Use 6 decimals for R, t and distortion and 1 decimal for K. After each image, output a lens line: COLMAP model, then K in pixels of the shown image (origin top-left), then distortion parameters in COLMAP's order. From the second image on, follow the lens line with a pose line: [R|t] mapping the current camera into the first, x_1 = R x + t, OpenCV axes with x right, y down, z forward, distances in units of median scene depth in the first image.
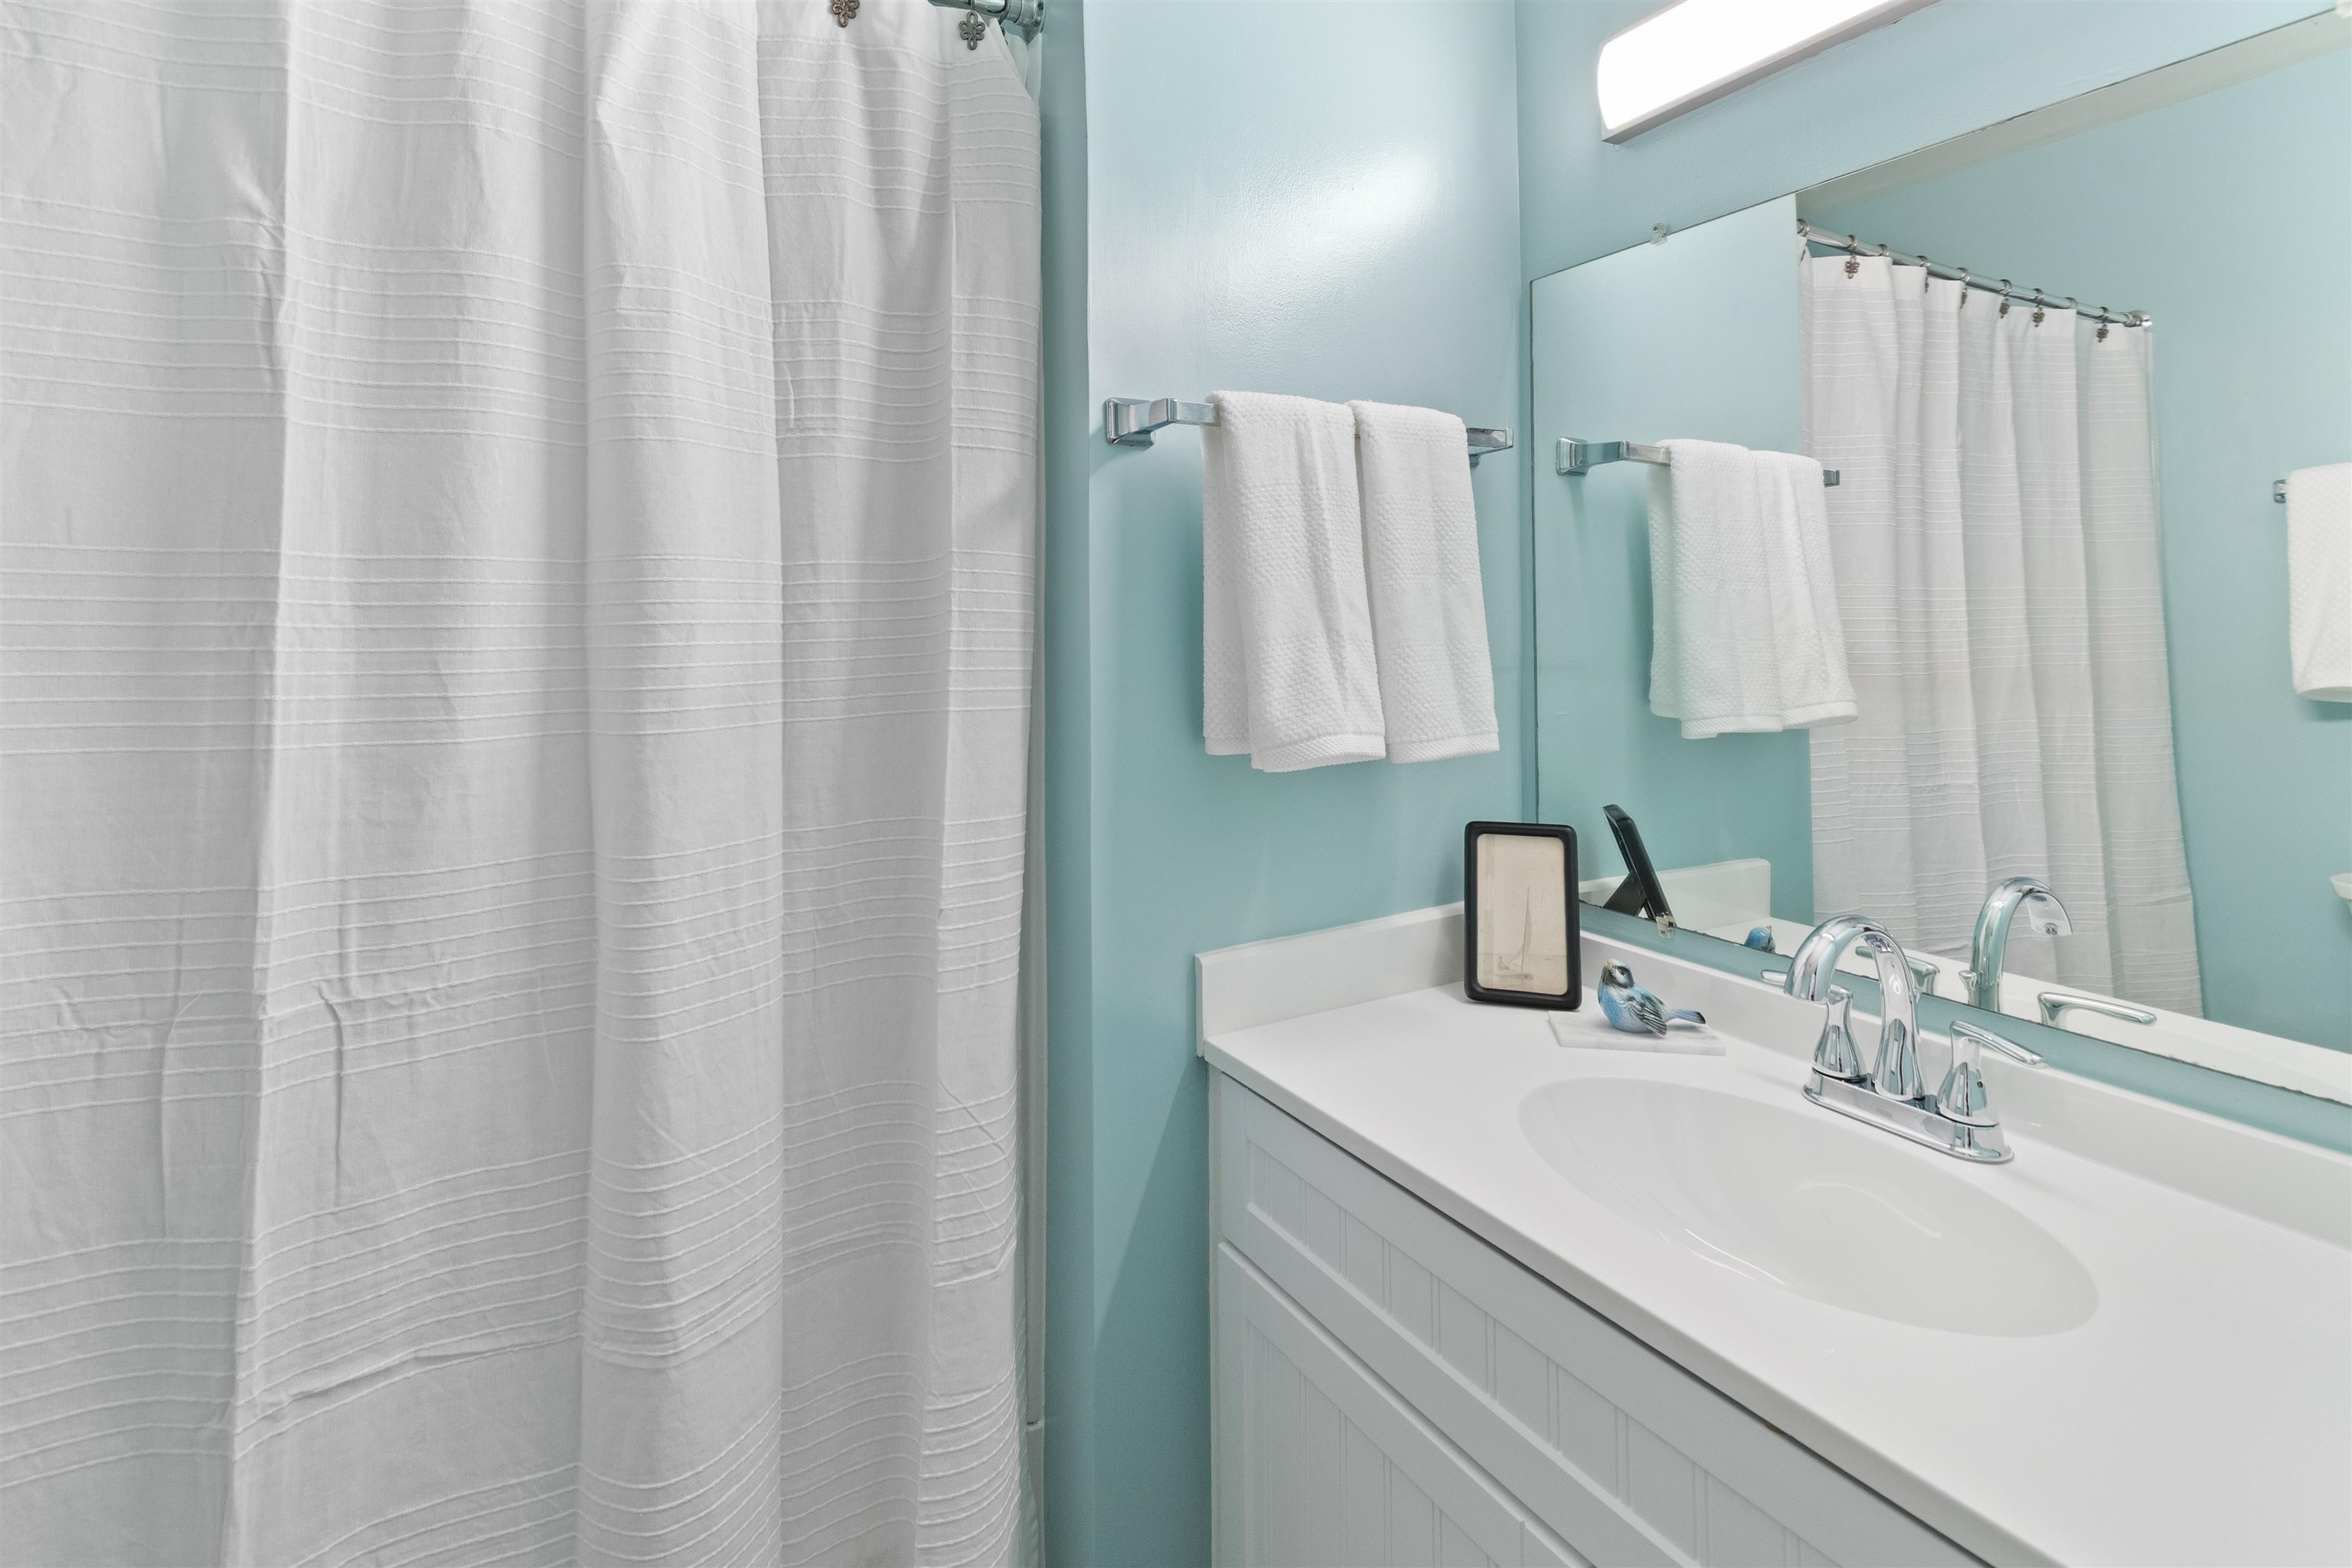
lens RADIAL K [[1138.3, 0, 1174.3], [0, 1138.3, 592.8], [0, 0, 1]] dist [-0.002330, -0.000484]
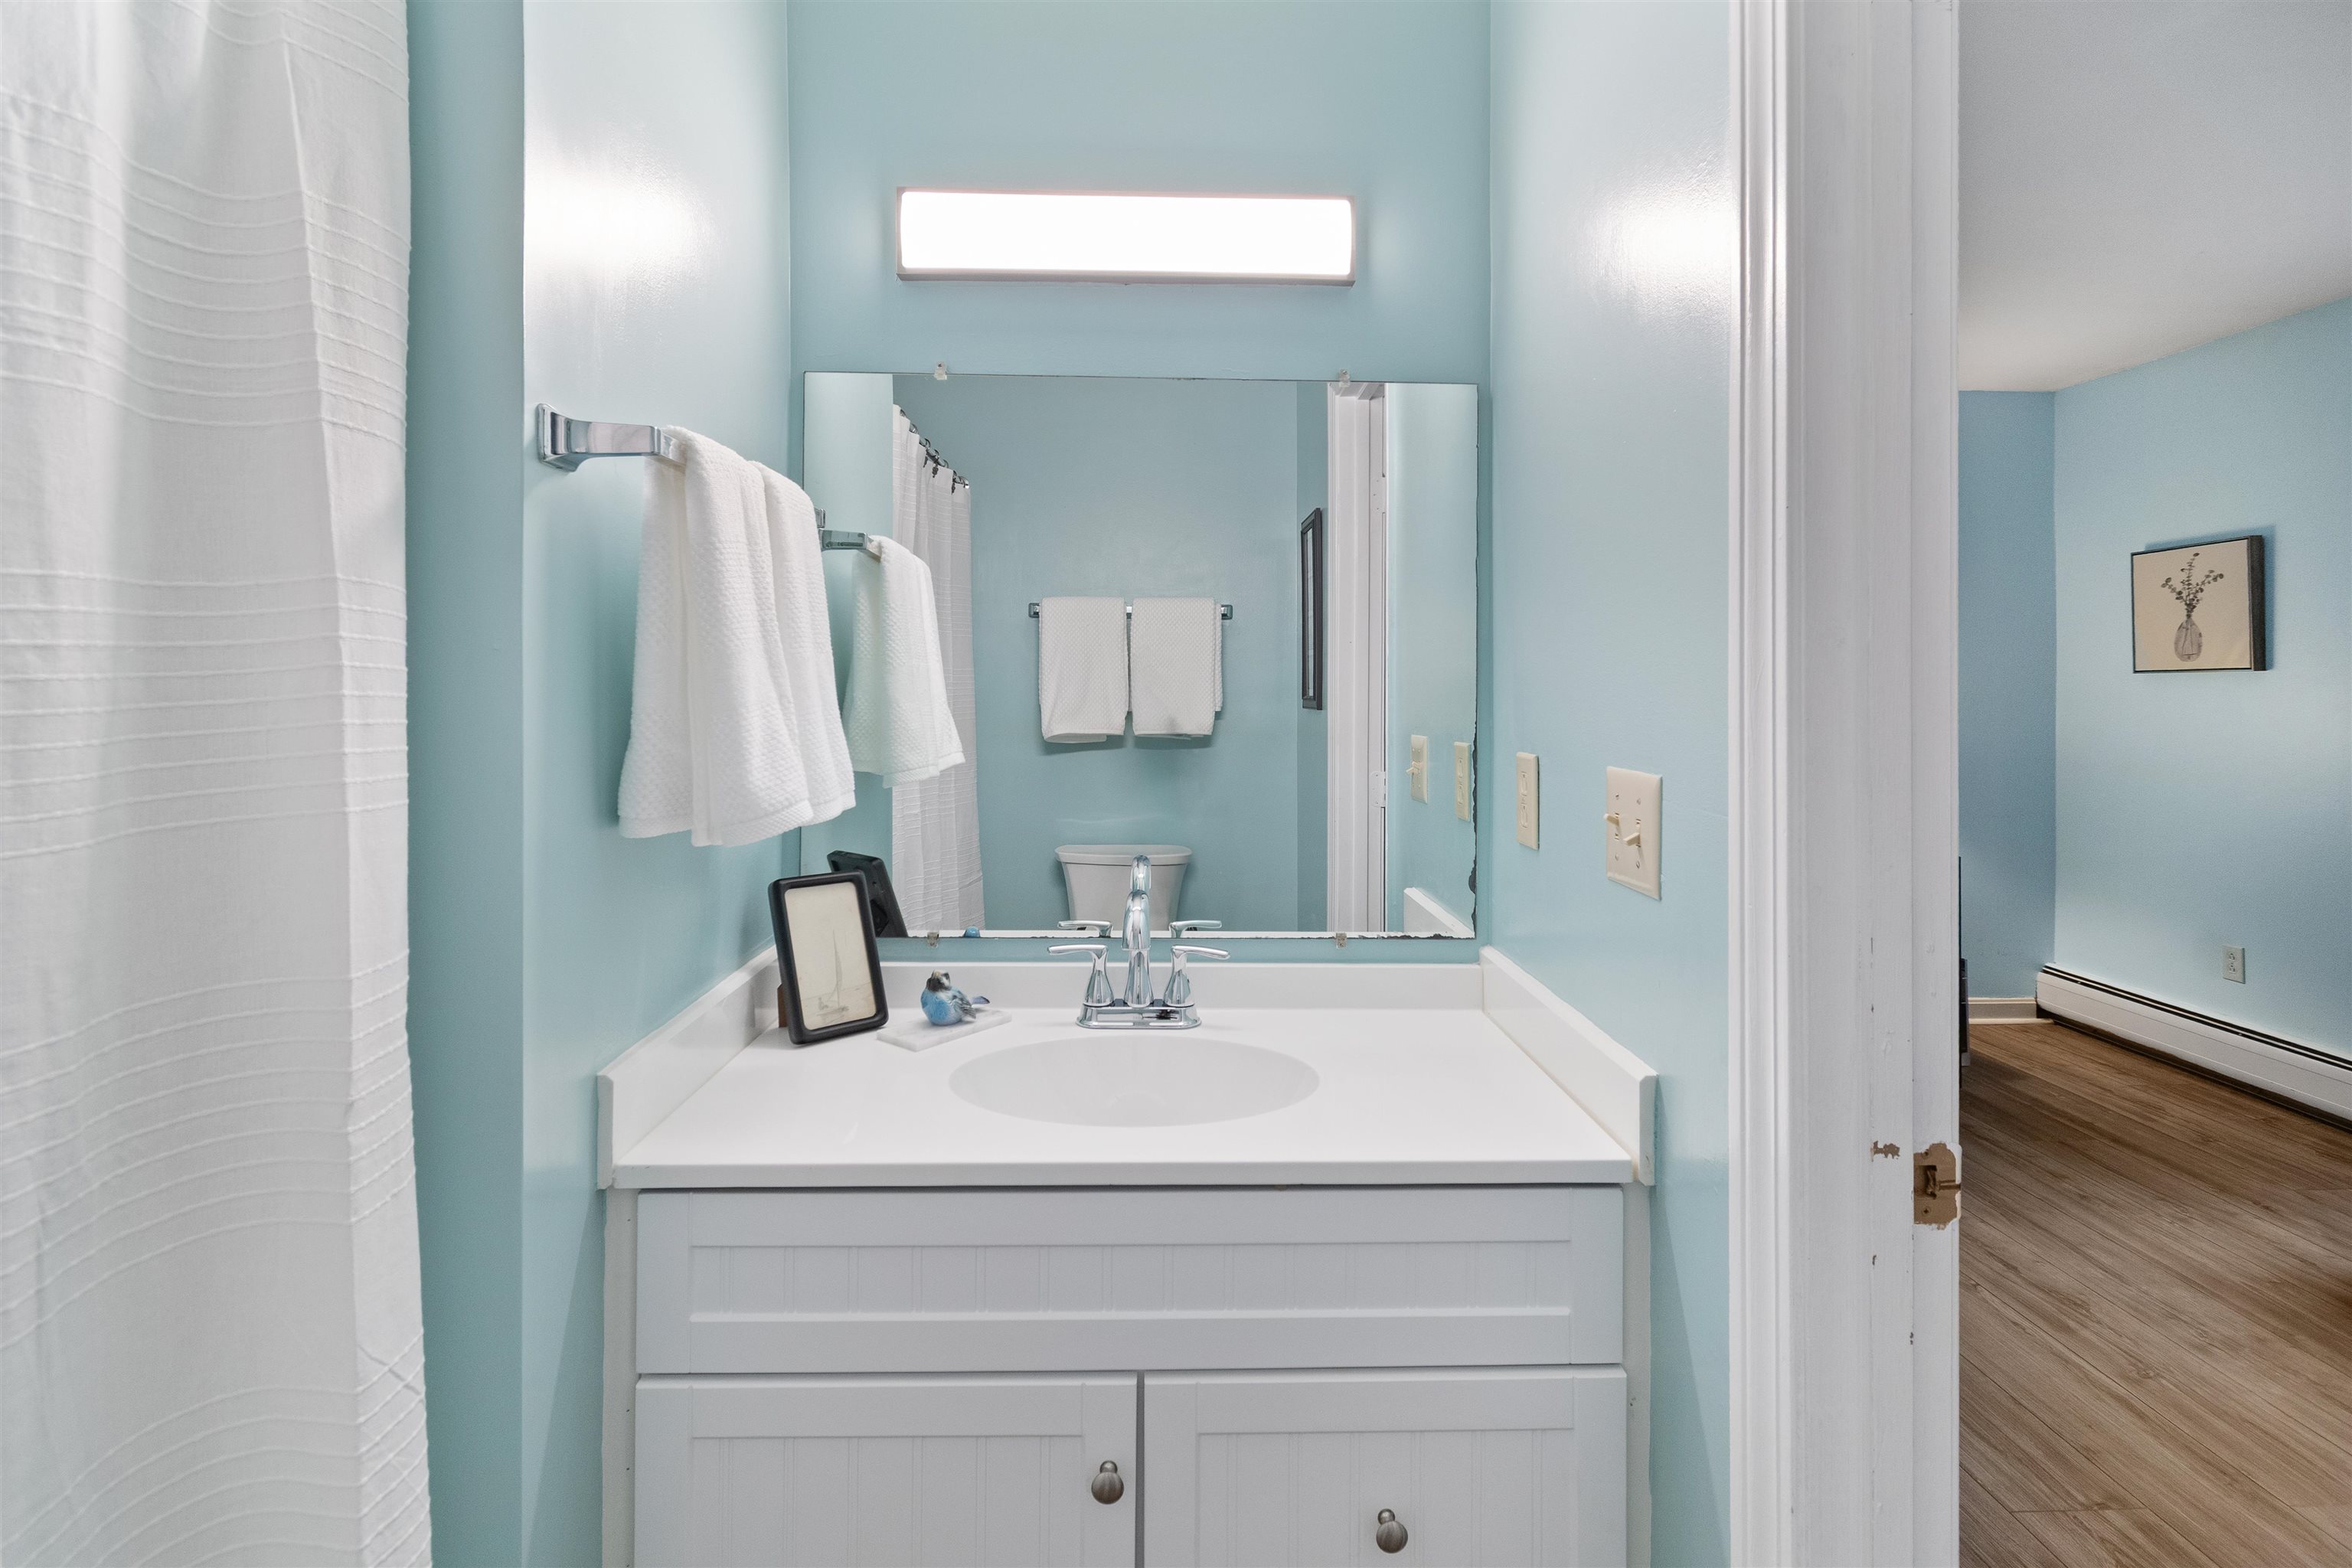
lens RADIAL K [[1089.7, 0, 1180.6], [0, 1089.7, 698.2], [0, 0, 1]] dist [-0.000112, -0.000224]
pose [[0.463038, 0.001728, 0.886337, -0.524924], [-0.028874, 0.999497, 0.013136, 0.011833], [-0.885868, -0.031674, 0.462855, 0.247927]]
